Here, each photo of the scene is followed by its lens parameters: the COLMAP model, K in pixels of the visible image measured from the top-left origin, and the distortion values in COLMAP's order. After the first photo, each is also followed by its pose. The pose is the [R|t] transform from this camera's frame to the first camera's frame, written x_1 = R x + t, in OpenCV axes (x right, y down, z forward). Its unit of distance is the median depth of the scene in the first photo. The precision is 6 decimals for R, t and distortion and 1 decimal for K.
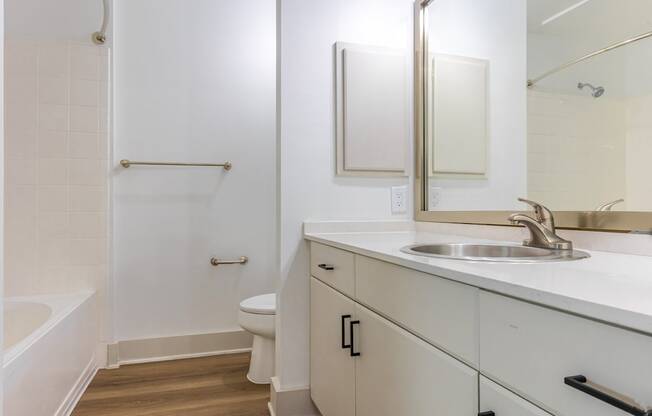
lens RADIAL K [[407.9, 0, 326.0], [0, 407.9, 208.0], [0, 0, 1]] dist [-0.003285, -0.000349]
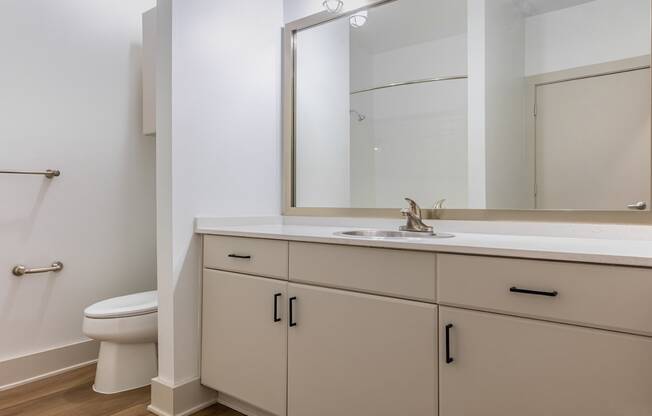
lens RADIAL K [[407.9, 0, 326.0], [0, 407.9, 208.0], [0, 0, 1]] dist [-0.003285, -0.000349]
pose [[0.814784, 0.005673, 0.579736, -0.380915], [-0.006467, 0.999979, -0.000698, 0.011297], [-0.579728, -0.003180, 0.814804, -0.024072]]
